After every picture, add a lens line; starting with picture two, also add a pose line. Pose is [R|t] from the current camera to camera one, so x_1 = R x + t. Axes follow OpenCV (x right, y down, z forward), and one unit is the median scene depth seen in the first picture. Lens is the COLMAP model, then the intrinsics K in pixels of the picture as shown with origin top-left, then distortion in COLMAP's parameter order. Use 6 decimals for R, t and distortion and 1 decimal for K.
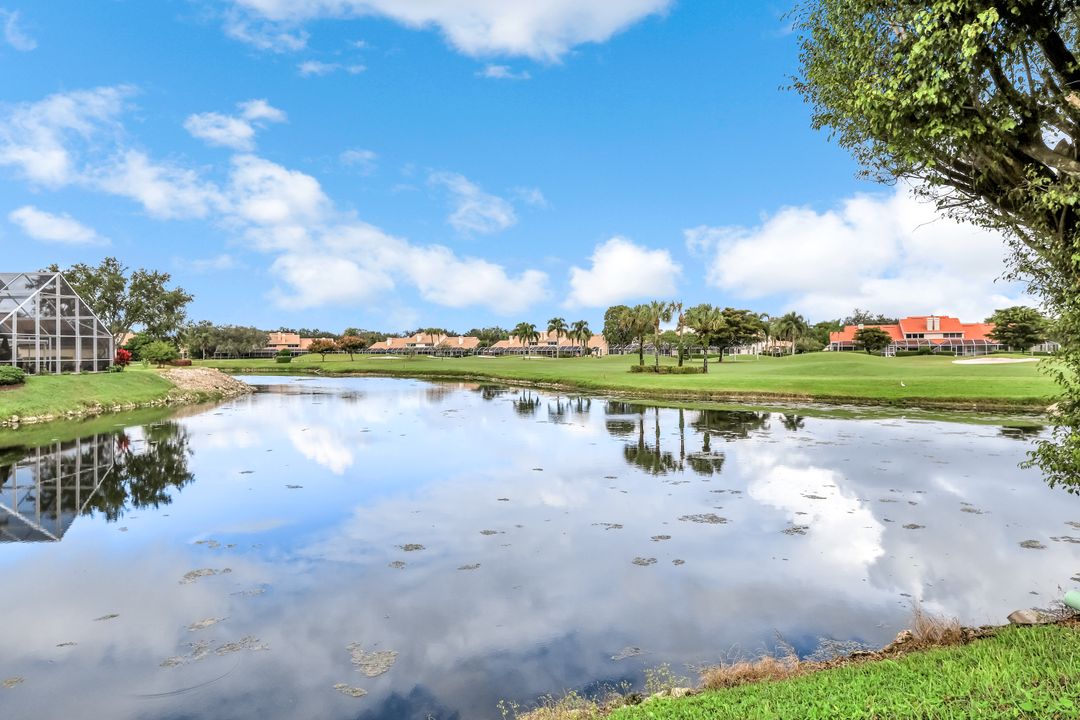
lens RADIAL K [[595.4, 0, 531.3], [0, 595.4, 357.3], [0, 0, 1]] dist [-0.000879, 0.000589]
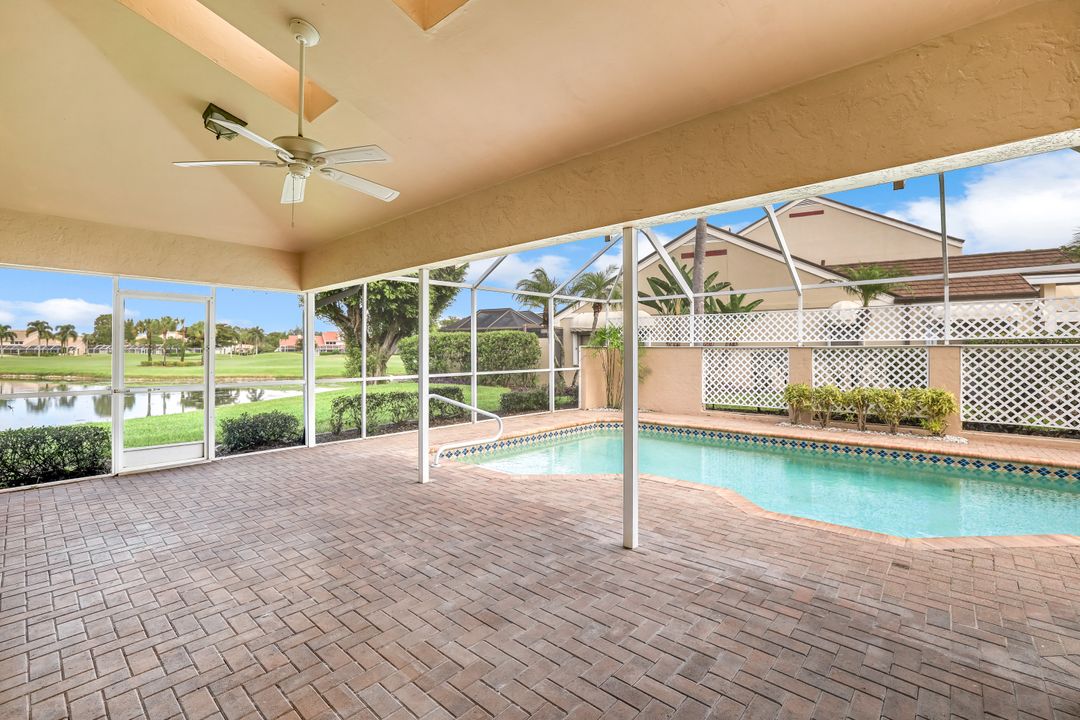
lens RADIAL K [[463.3, 0, 534.3], [0, 463.3, 354.4], [0, 0, 1]] dist [-0.001198, 0.000369]
pose [[0.558095, 0.002538, 0.829773, -0.159332], [0.001018, 0.999992, -0.003743, 0.001891], [-0.829777, 0.002934, 0.558088, -0.274820]]
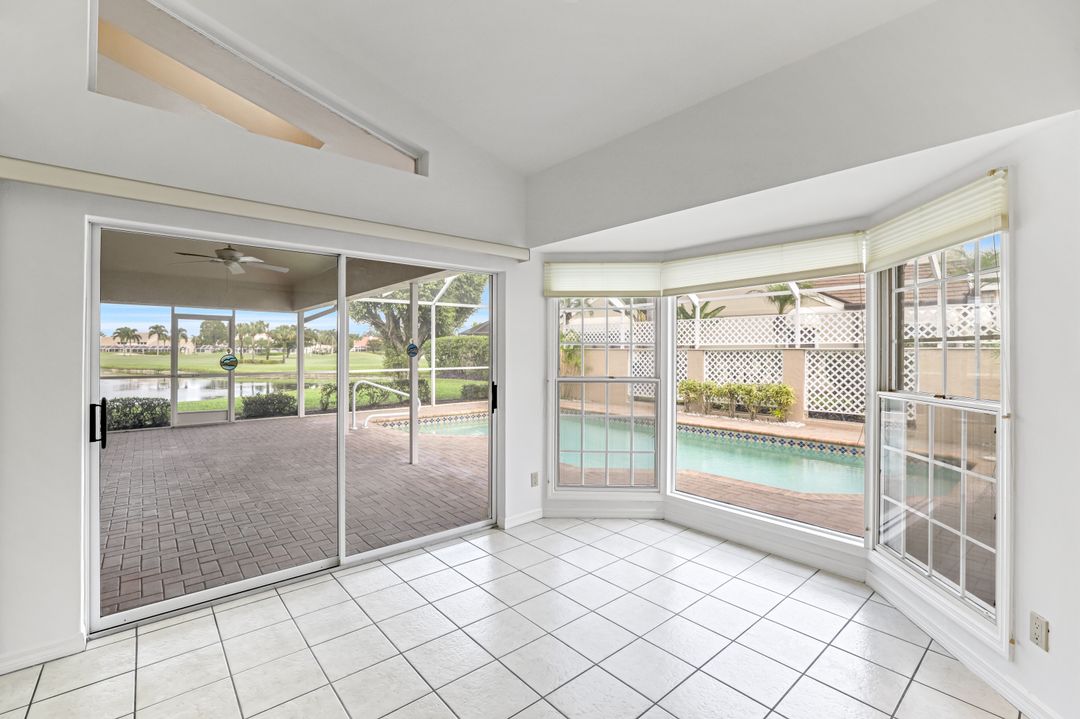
lens RADIAL K [[458.8, 0, 545.0], [0, 458.8, 354.3], [0, 0, 1]] dist [0.000402, -0.000071]
pose [[0.657068, 0.006557, 0.753803, -0.162688], [-0.003898, 0.999978, -0.005300, 0.002169], [-0.753821, 0.000545, 0.657079, -0.350181]]
